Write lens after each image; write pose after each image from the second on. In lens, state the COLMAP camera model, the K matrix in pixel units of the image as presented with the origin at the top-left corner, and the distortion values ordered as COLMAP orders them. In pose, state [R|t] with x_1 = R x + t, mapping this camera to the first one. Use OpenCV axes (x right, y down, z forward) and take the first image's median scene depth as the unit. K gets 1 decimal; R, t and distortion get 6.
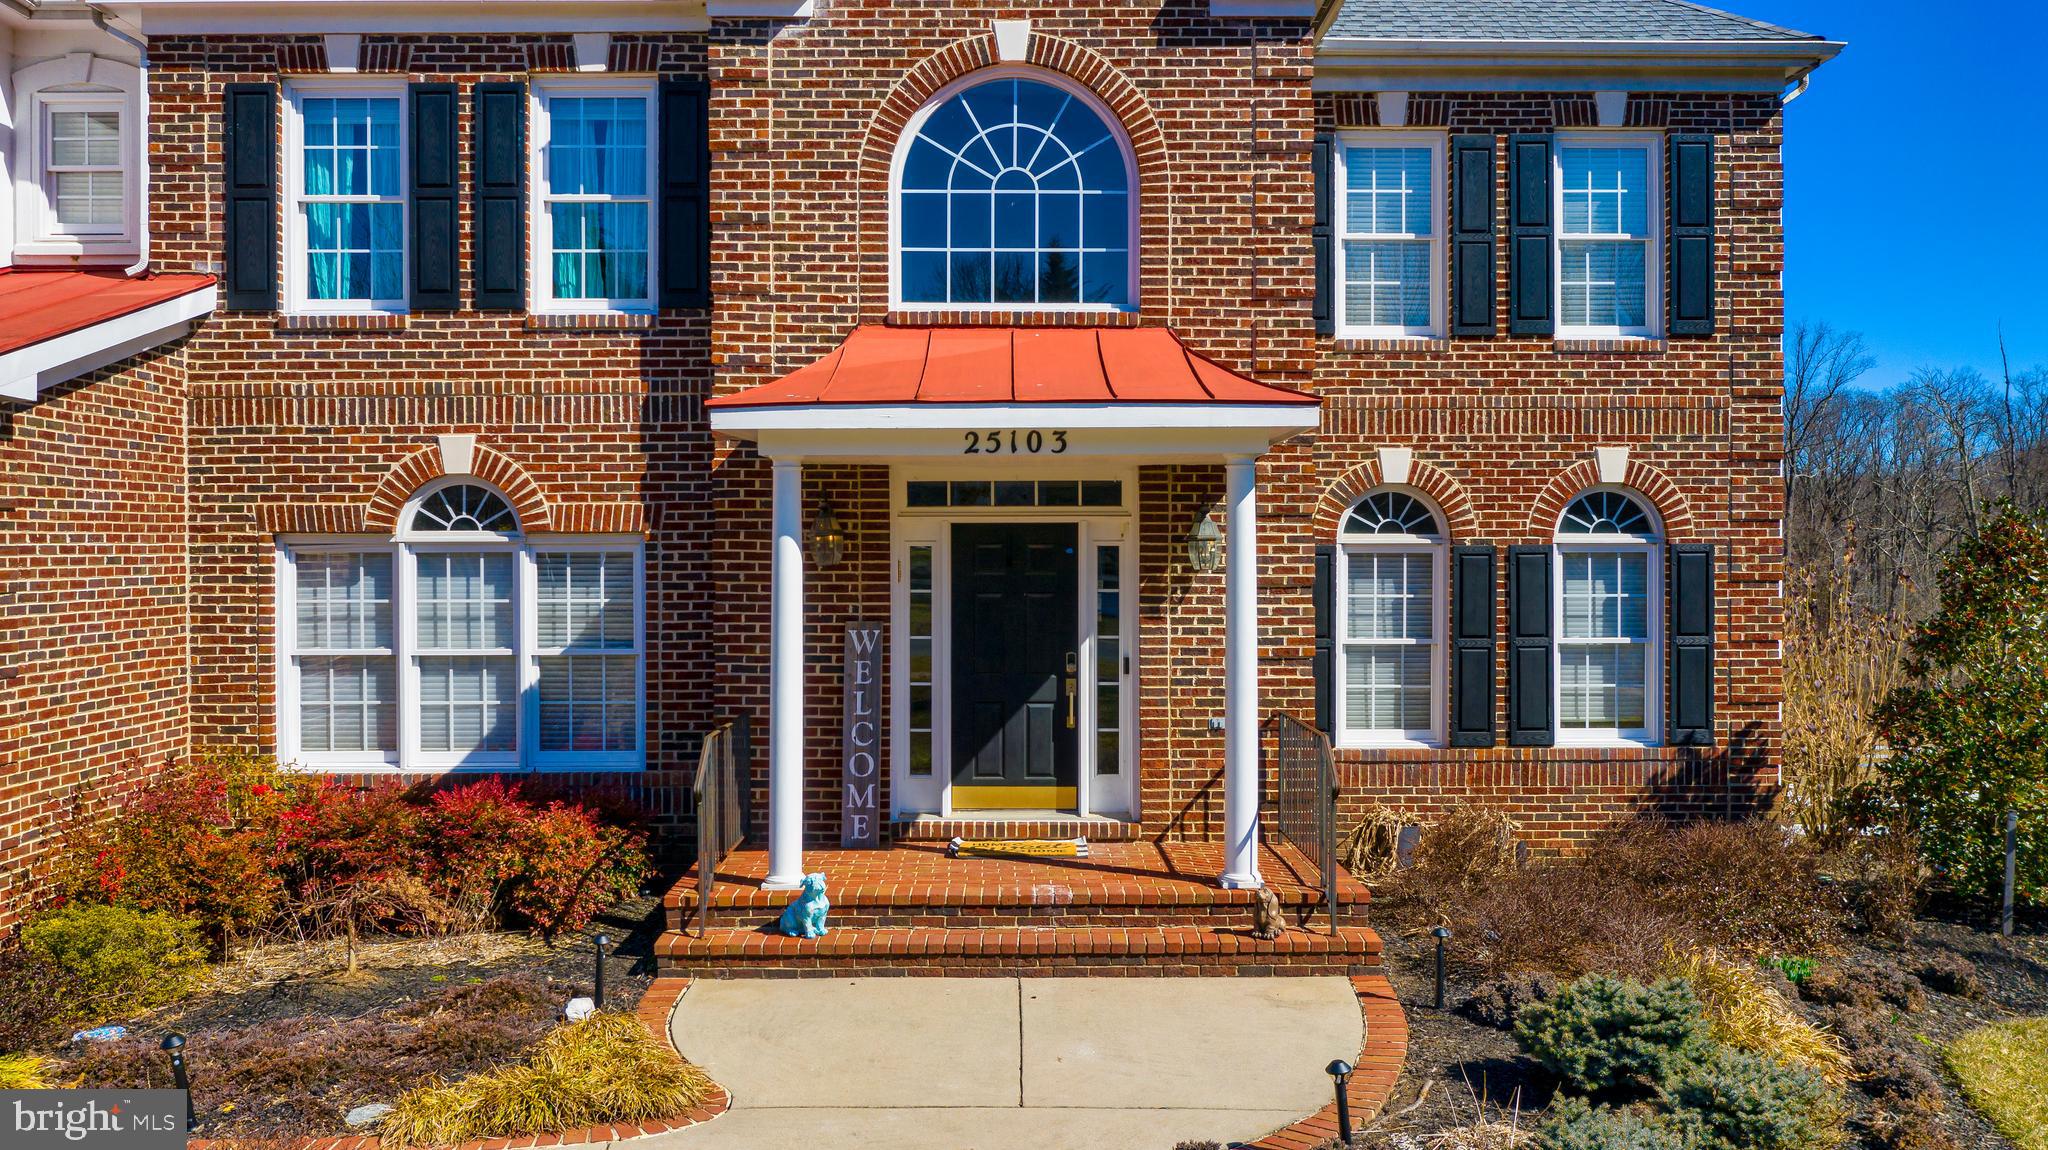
lens RADIAL K [[1619.0, 0, 1024.0], [0, 1619.0, 575.0], [0, 0, 1]] dist [-0.010916, -0.000672]
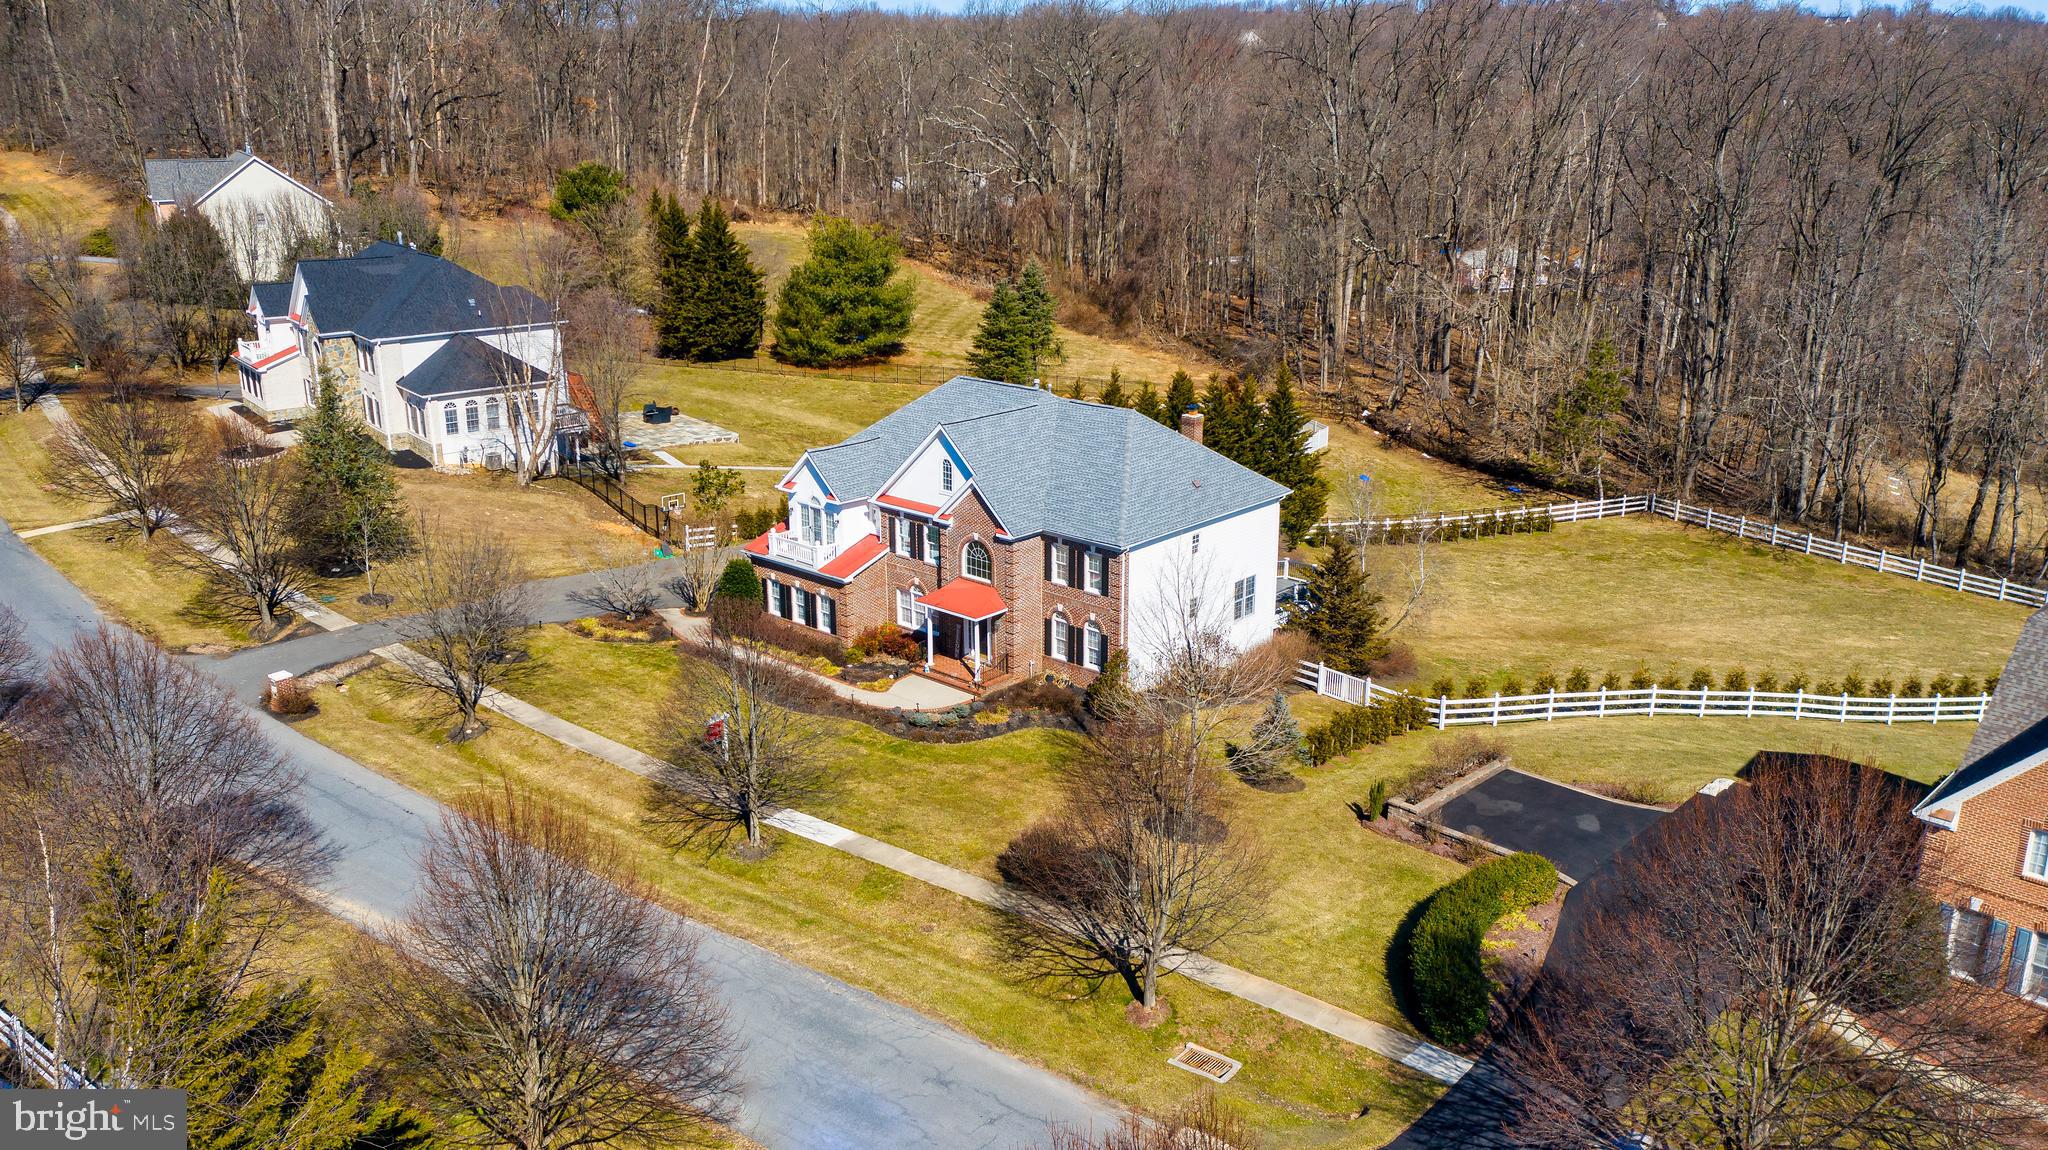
lens RADIAL K [[1619.0, 0, 1024.0], [0, 1619.0, 575.0], [0, 0, 1]] dist [-0.010916, -0.000672]
pose [[0.733428, 0.202529, -0.648895, 3.912375], [-0.002964, 0.955529, 0.294883, -1.901496], [0.679761, -0.214352, 0.701412, -3.011031]]
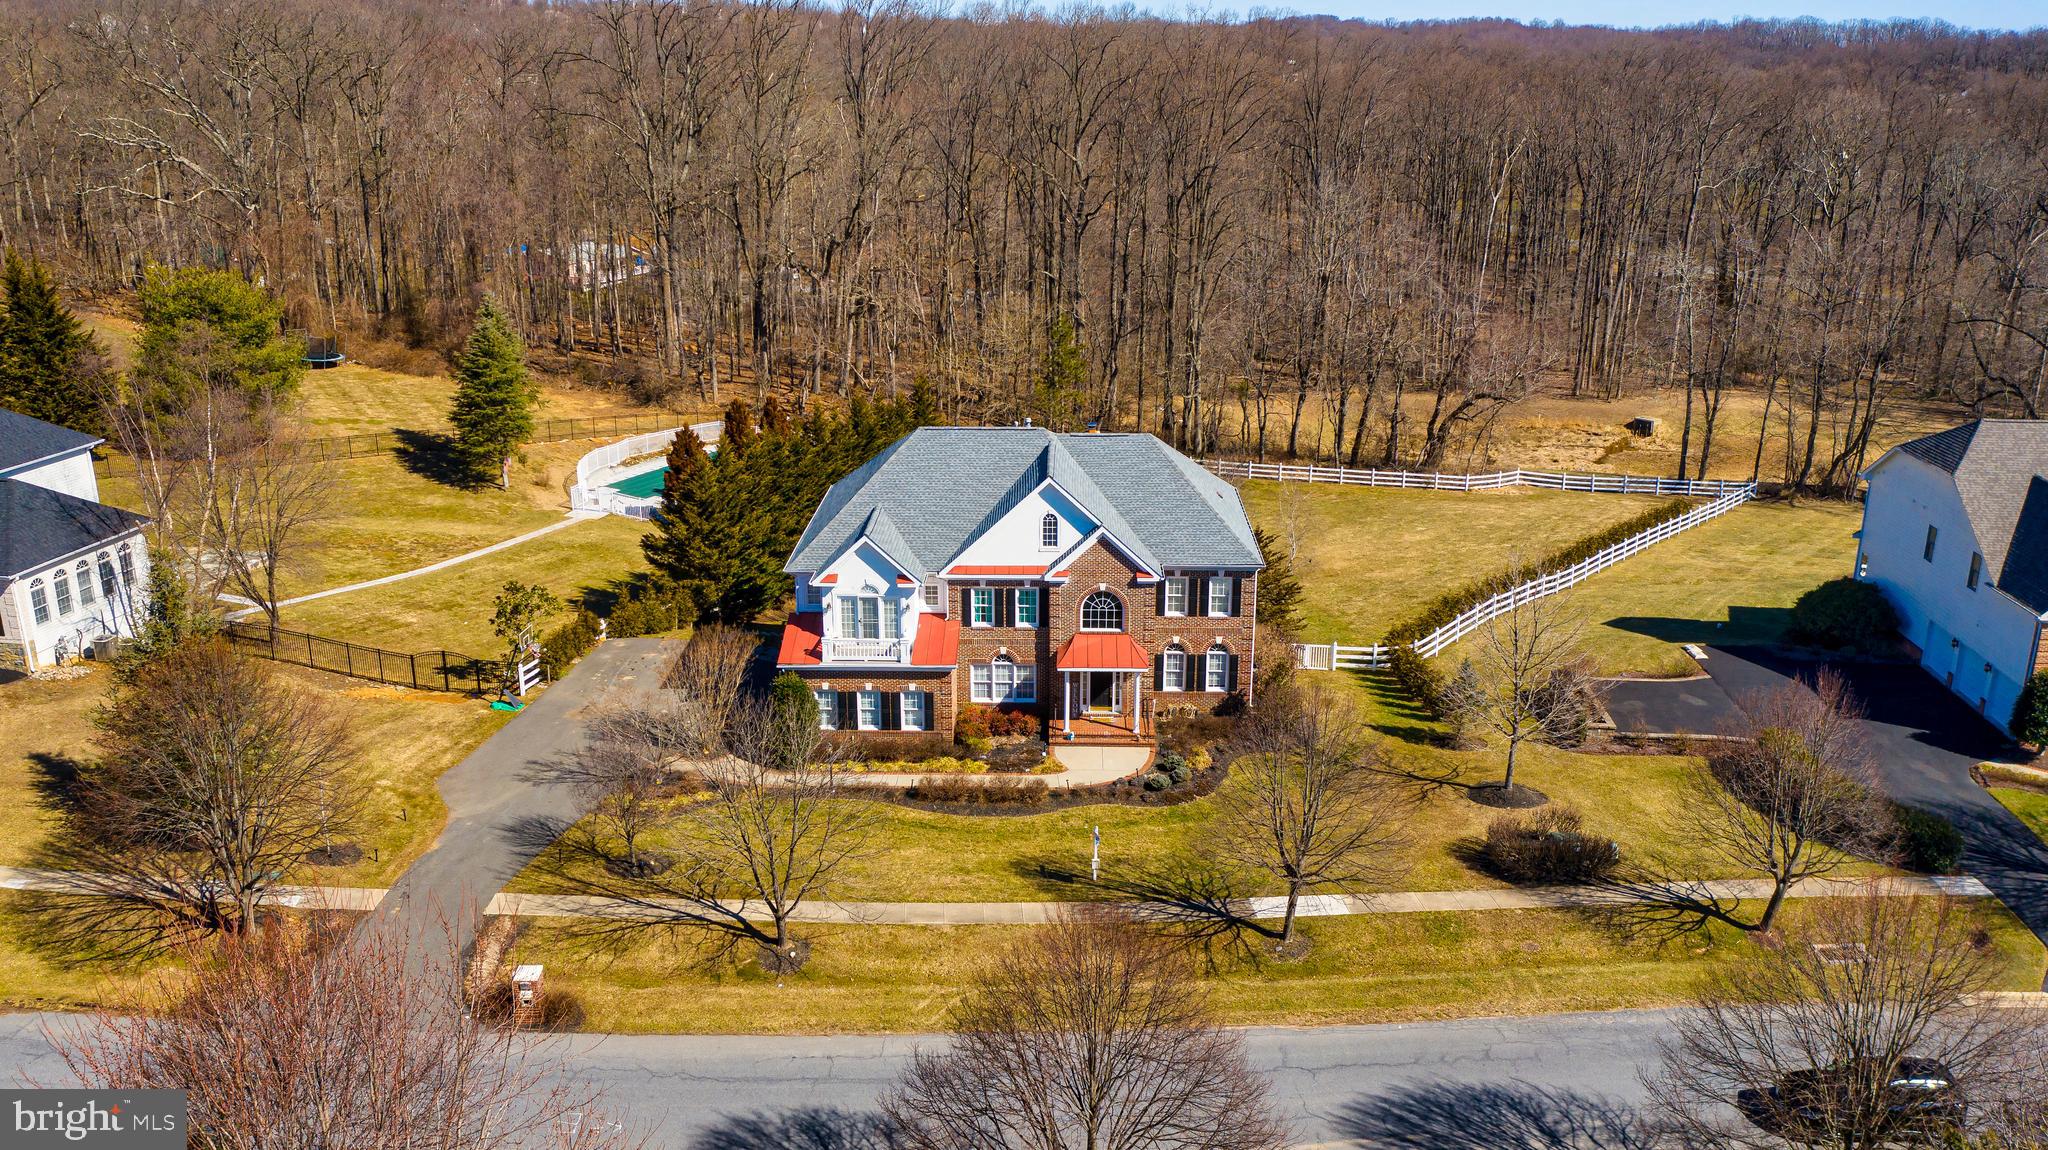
lens RADIAL K [[1619.0, 0, 1024.0], [0, 1619.0, 575.0], [0, 0, 1]] dist [-0.010916, -0.000672]
pose [[0.999291, 0.012503, -0.035521, -0.080069], [-0.001206, 0.953419, 0.301648, -2.034355], [0.037638, -0.301391, 0.952758, -4.314283]]
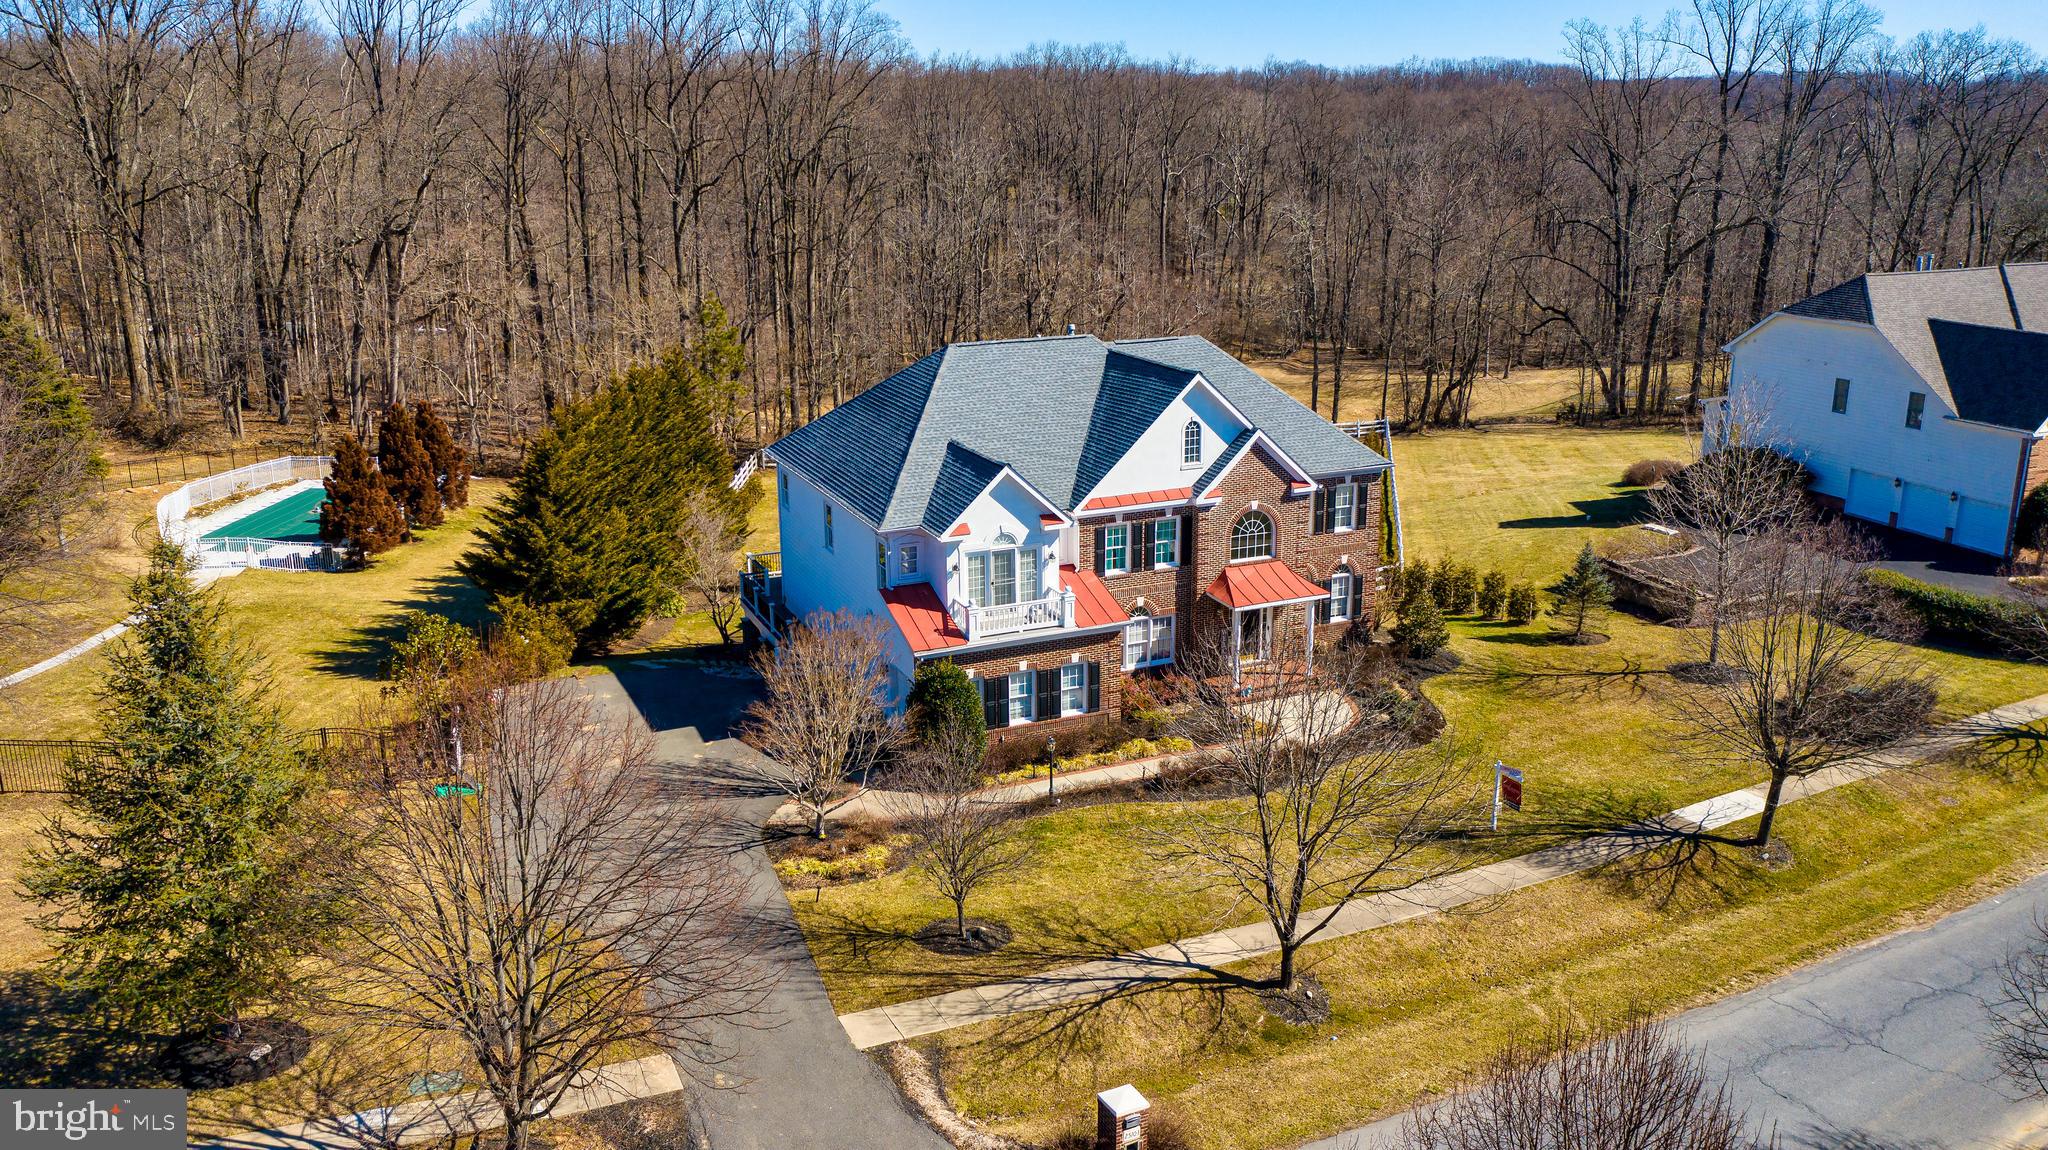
lens RADIAL K [[1619.0, 0, 1024.0], [0, 1619.0, 575.0], [0, 0, 1]] dist [-0.010916, -0.000672]
pose [[0.918030, -0.113600, 0.379889, -2.350415], [0.007886, 0.963122, 0.268951, -1.359874], [-0.396432, -0.243909, 0.885071, -2.840873]]
